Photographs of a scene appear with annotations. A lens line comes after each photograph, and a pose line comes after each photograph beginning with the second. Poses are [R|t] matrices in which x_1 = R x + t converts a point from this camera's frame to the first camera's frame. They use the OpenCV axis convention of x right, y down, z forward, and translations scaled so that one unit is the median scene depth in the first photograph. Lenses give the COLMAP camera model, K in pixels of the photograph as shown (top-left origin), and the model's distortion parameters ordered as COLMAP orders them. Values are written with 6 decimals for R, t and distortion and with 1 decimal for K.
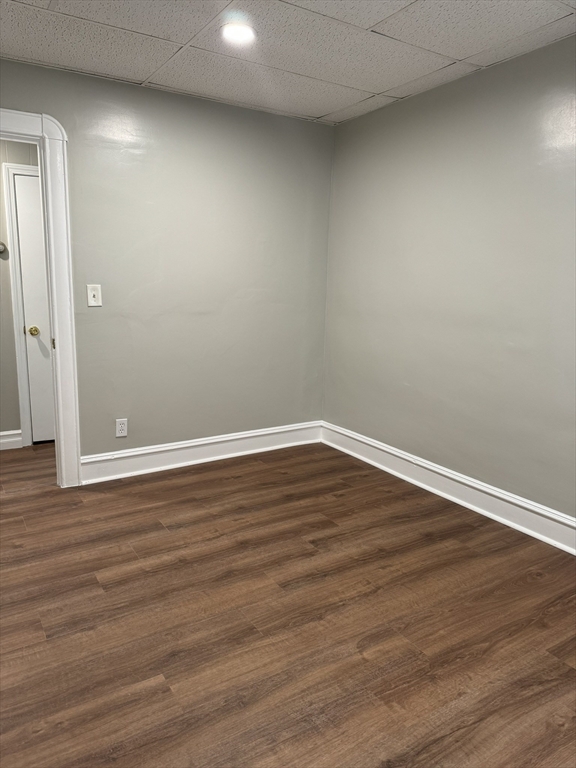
lens RADIAL K [[548.2, 0, 284.3], [0, 548.2, 385.1], [0, 0, 1]] dist [0.031735, -0.033625]
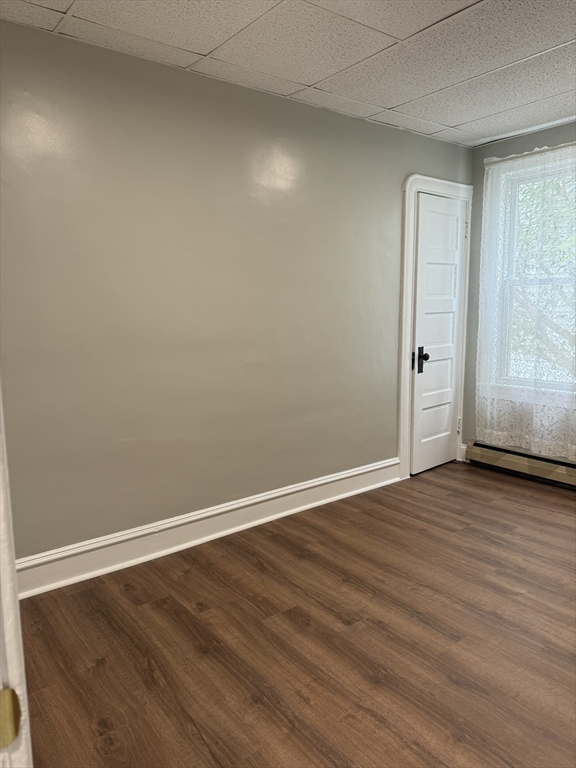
lens RADIAL K [[548.2, 0, 279.6], [0, 548.2, 385.7], [0, 0, 1]] dist [0.031735, -0.033625]
pose [[-0.104980, -0.171400, 0.979592, -0.692033], [0.201088, 0.961029, 0.189702, -0.231708], [-0.973932, 0.216899, -0.066423, 1.102568]]
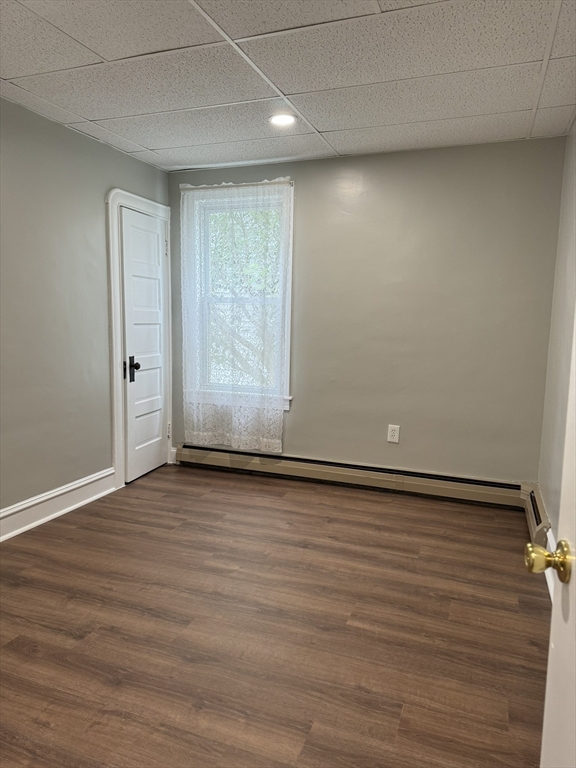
lens RADIAL K [[548.2, 0, 284.2], [0, 548.2, 385.7], [0, 0, 1]] dist [0.031735, -0.033625]
pose [[-0.610369, -0.133852, 0.780726, -0.719270], [0.119950, 0.958635, 0.258130, -0.238974], [-0.782982, 0.251203, -0.569066, 1.158563]]
